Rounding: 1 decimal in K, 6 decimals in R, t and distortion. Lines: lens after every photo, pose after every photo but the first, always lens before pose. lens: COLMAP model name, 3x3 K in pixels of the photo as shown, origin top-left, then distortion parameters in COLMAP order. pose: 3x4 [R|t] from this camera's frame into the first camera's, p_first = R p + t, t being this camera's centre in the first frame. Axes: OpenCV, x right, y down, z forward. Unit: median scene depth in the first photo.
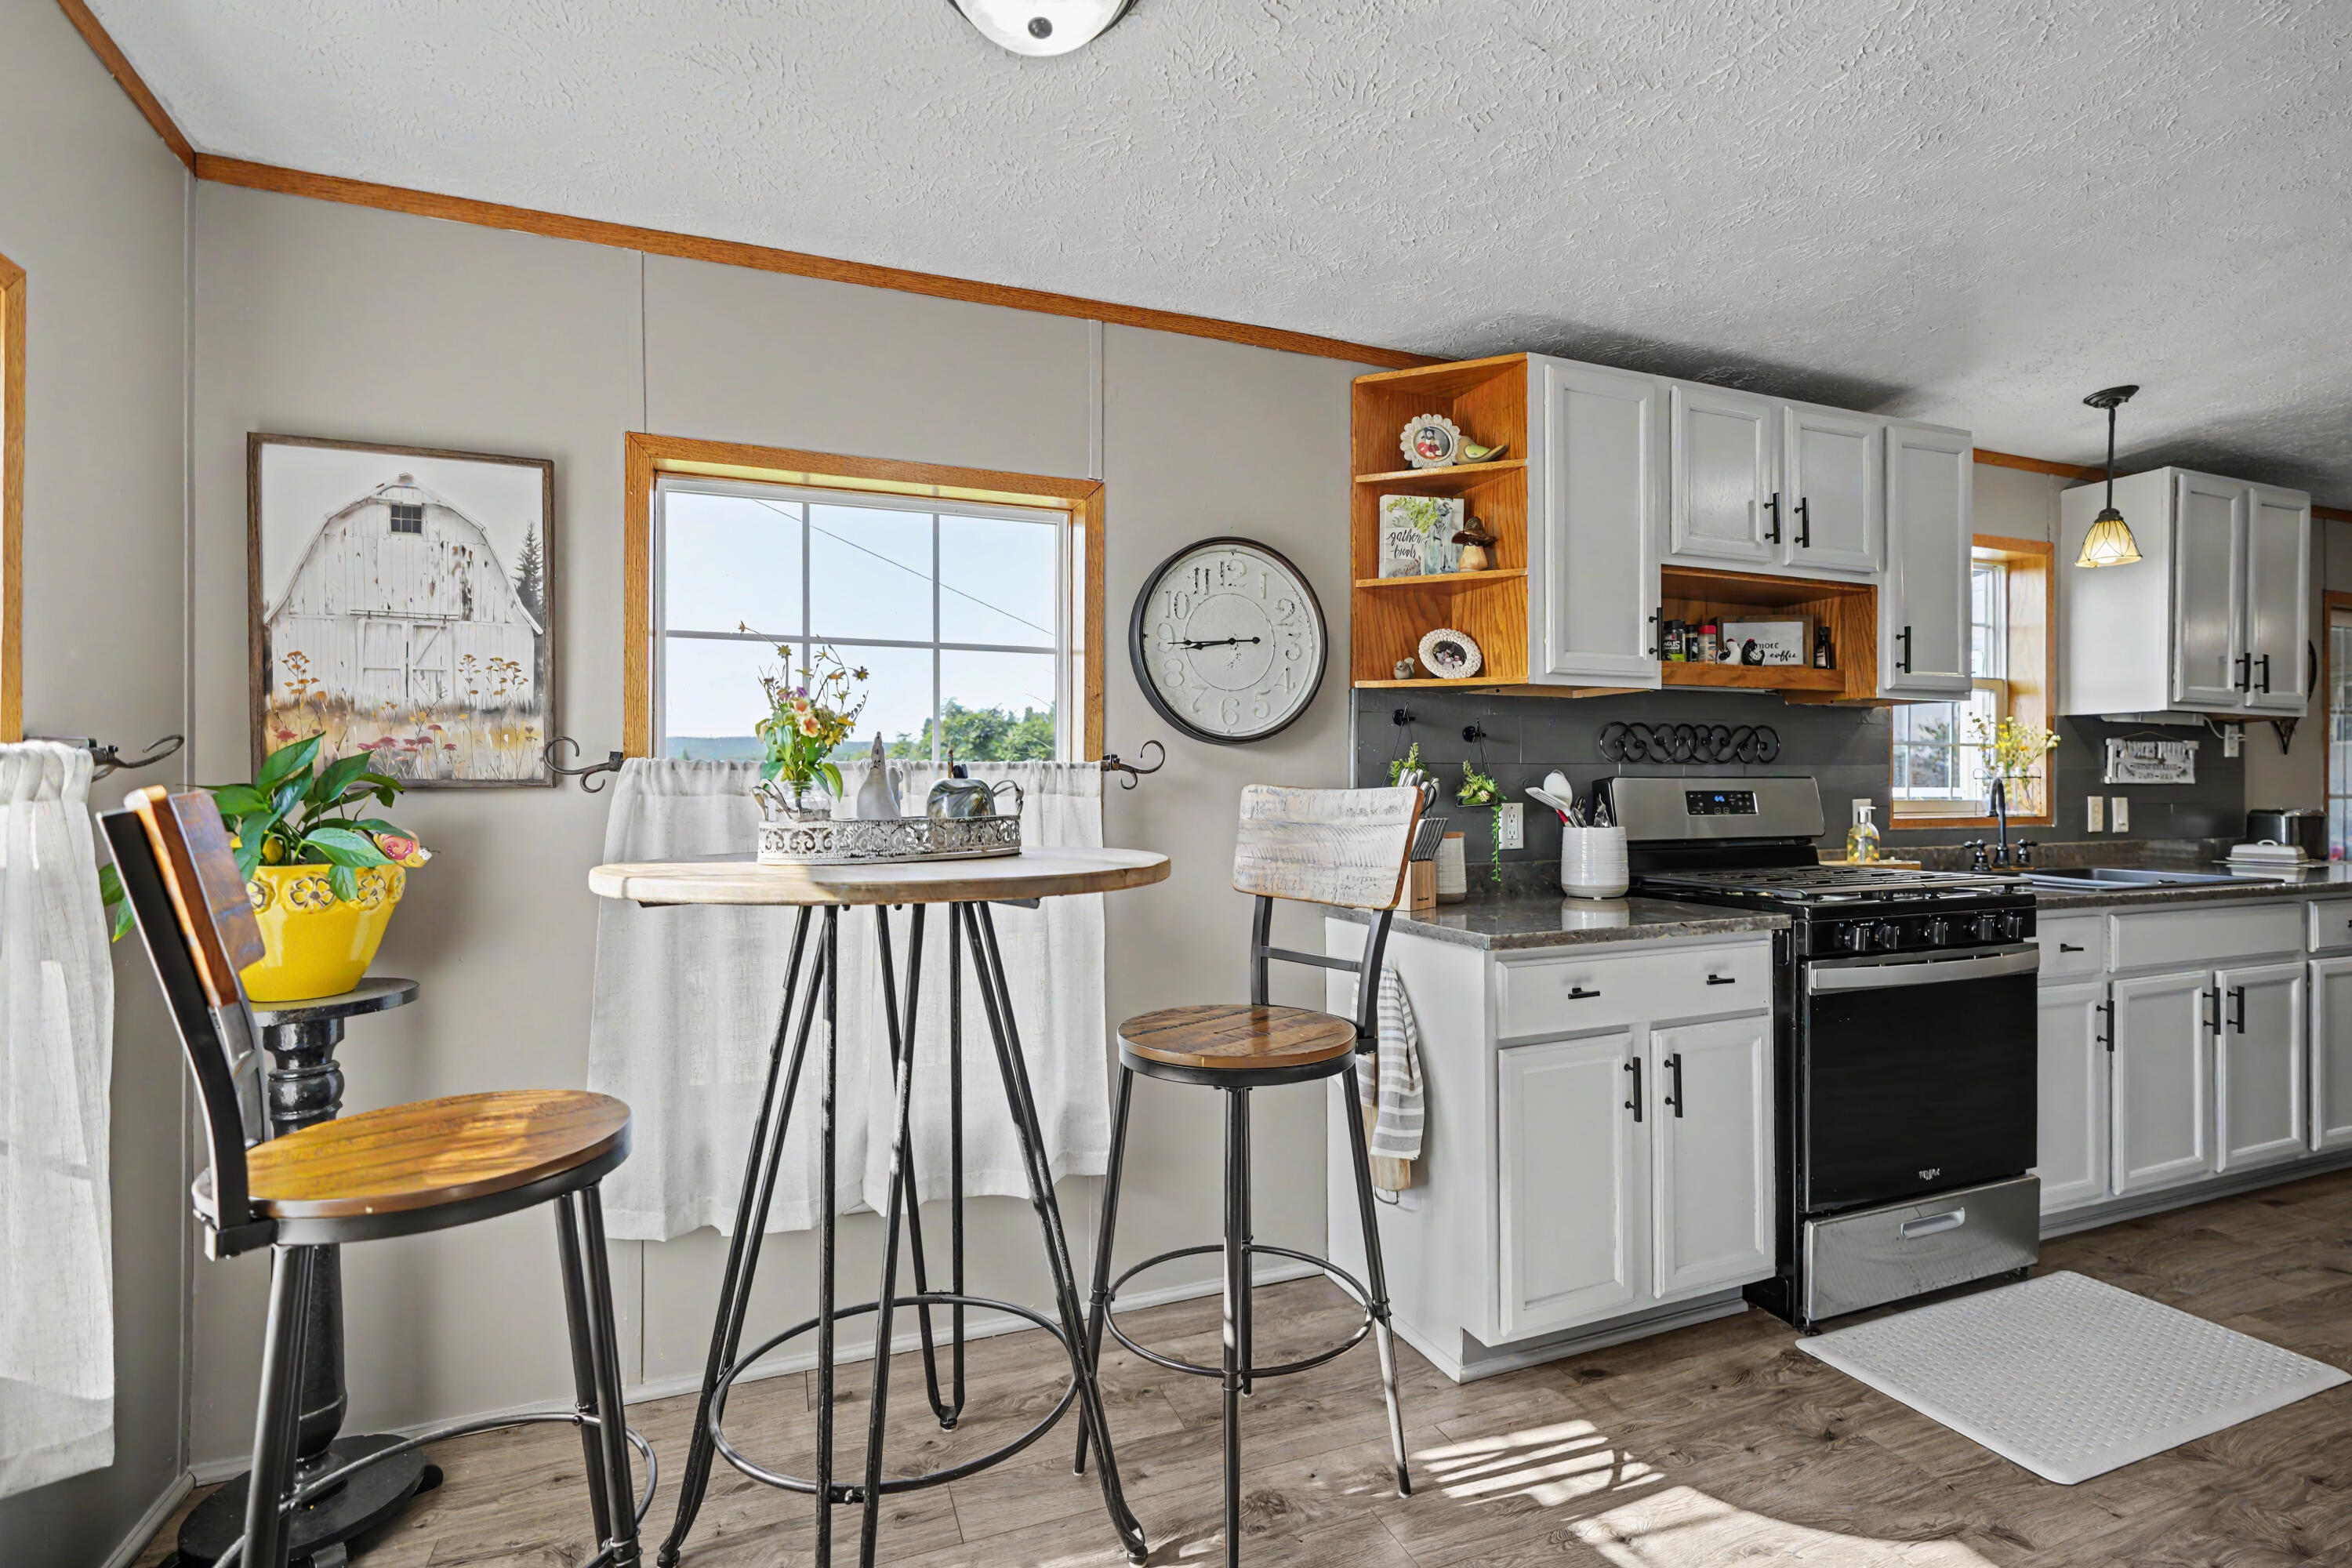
lens RADIAL K [[1057.9, 0, 1182.8], [0, 1057.9, 785.6], [0, 0, 1]] dist [-0.010019, 0.004065]
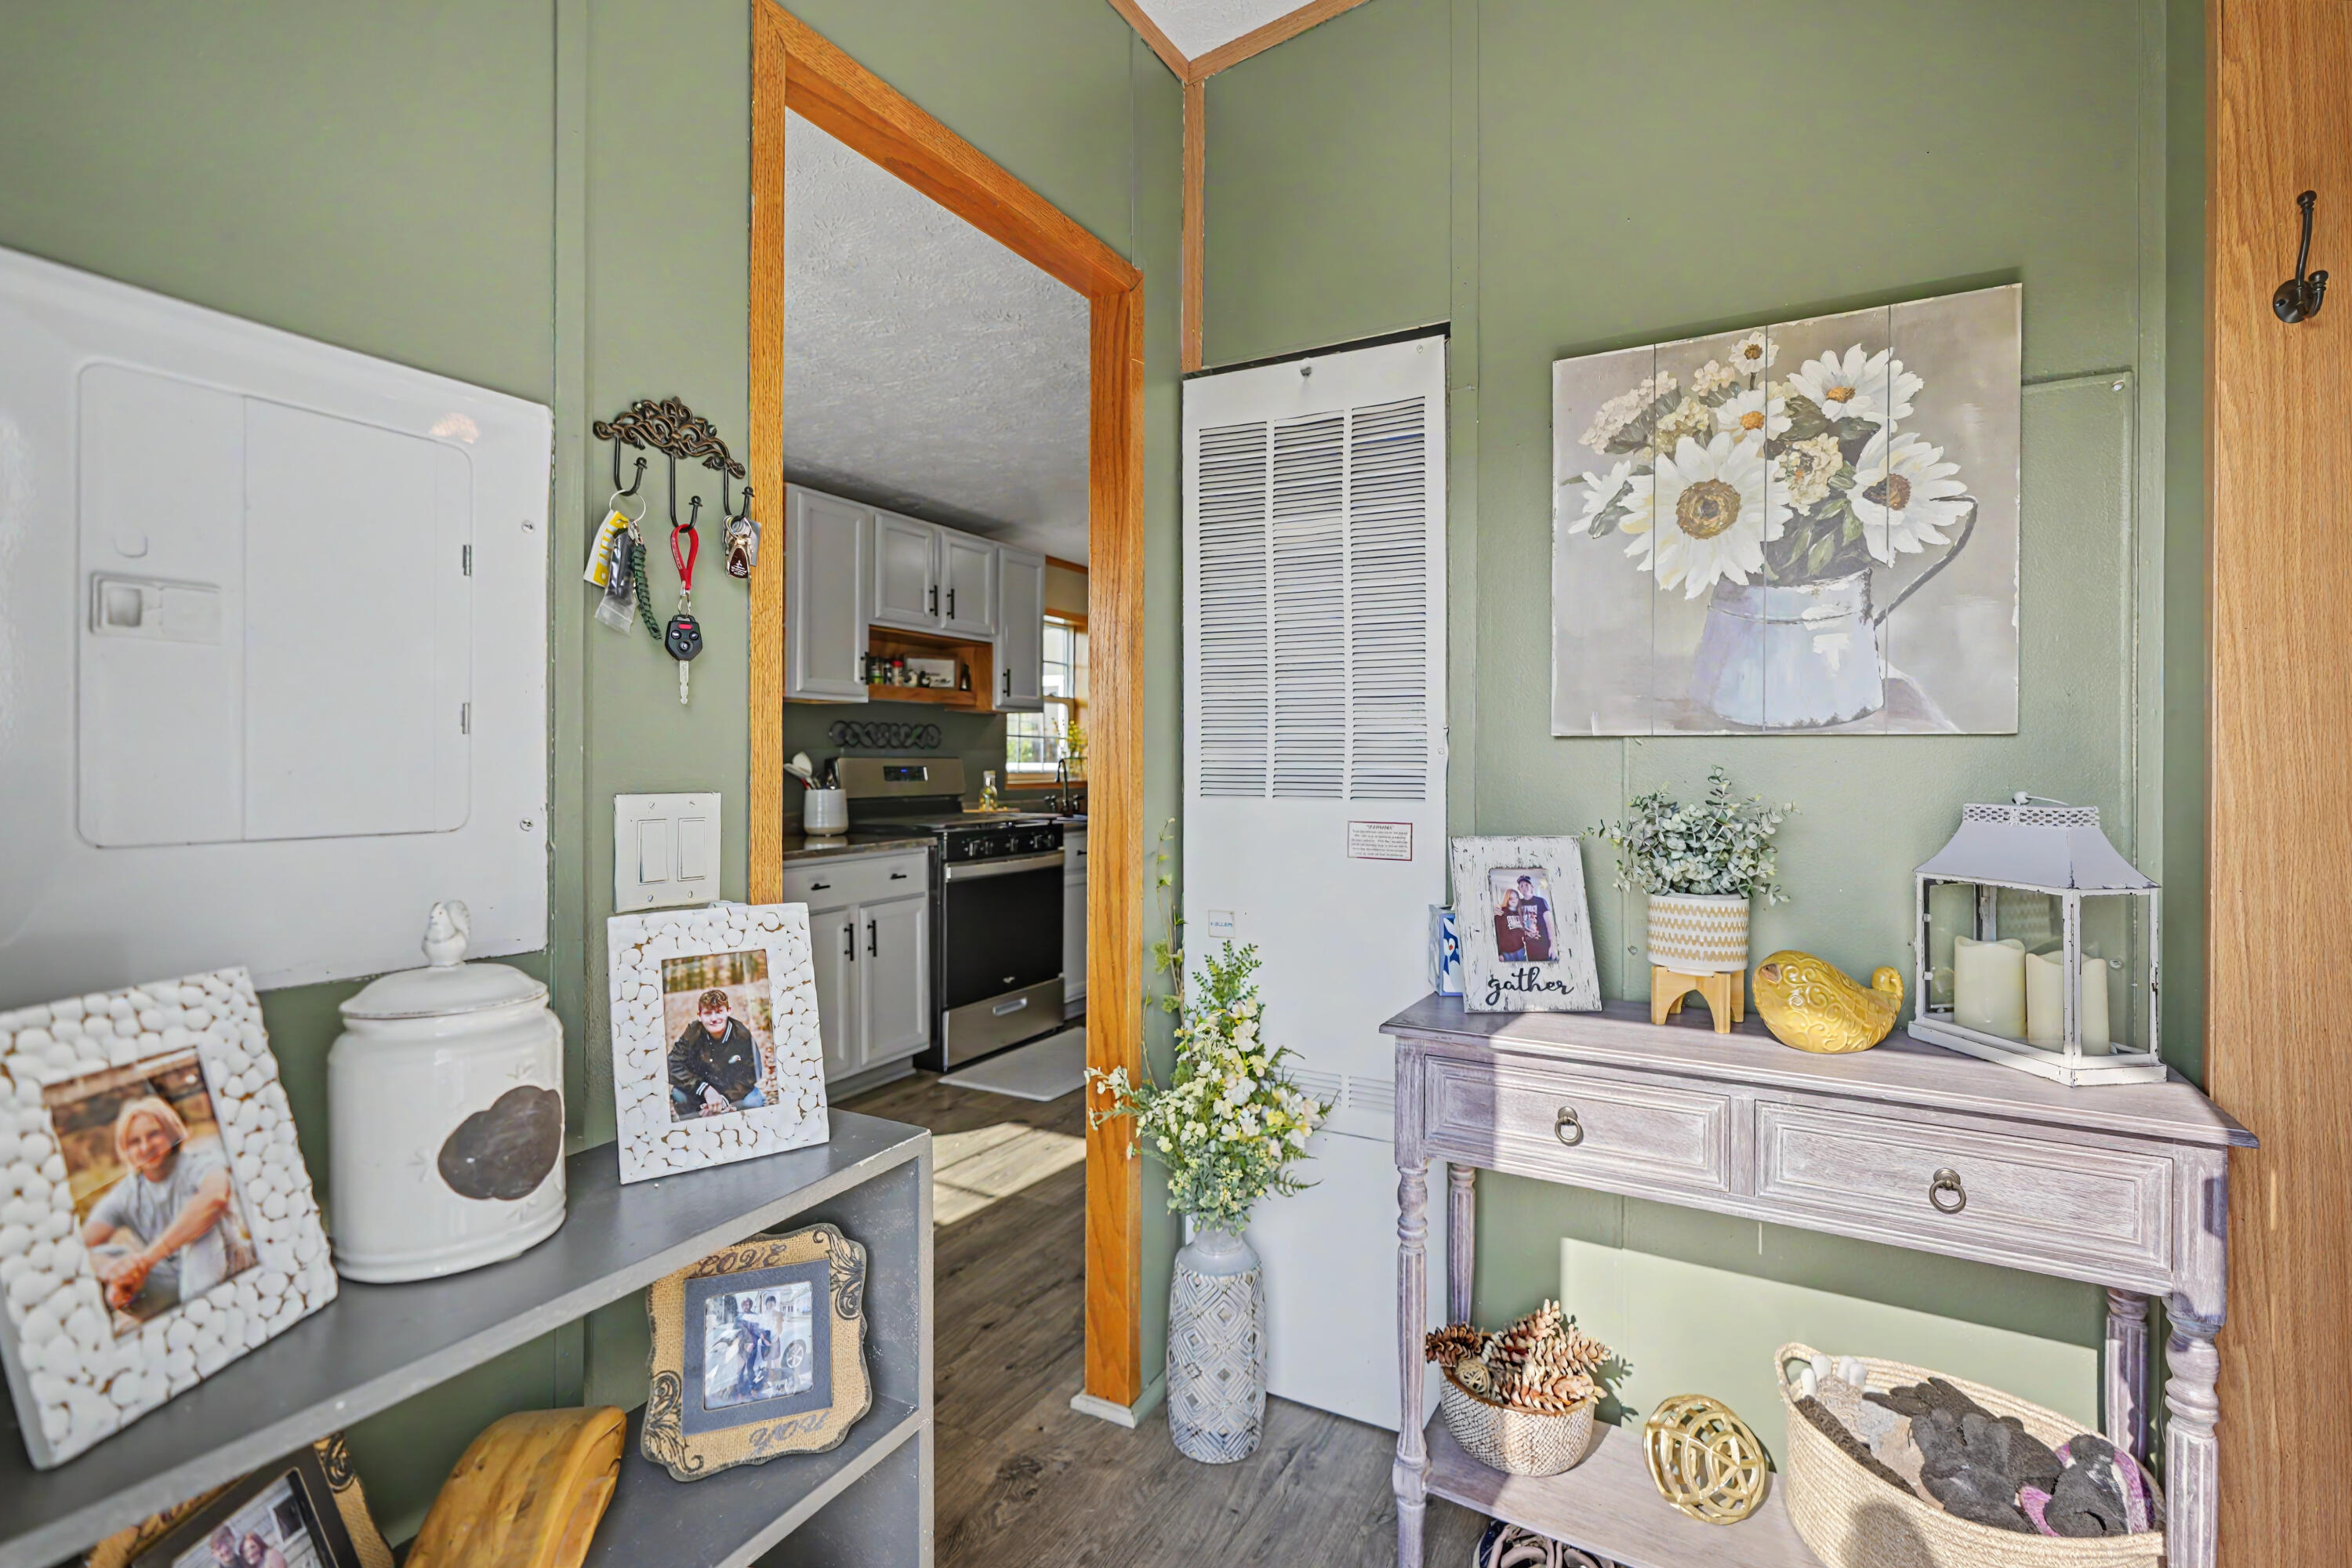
lens RADIAL K [[1057.9, 0, 1182.8], [0, 1057.9, 785.6], [0, 0, 1]] dist [-0.010019, 0.004065]
pose [[0.763473, -0.007083, 0.645801, -0.205355], [-0.011482, 0.999633, 0.024538, -0.009936], [-0.645738, -0.026149, 0.763112, -0.503819]]
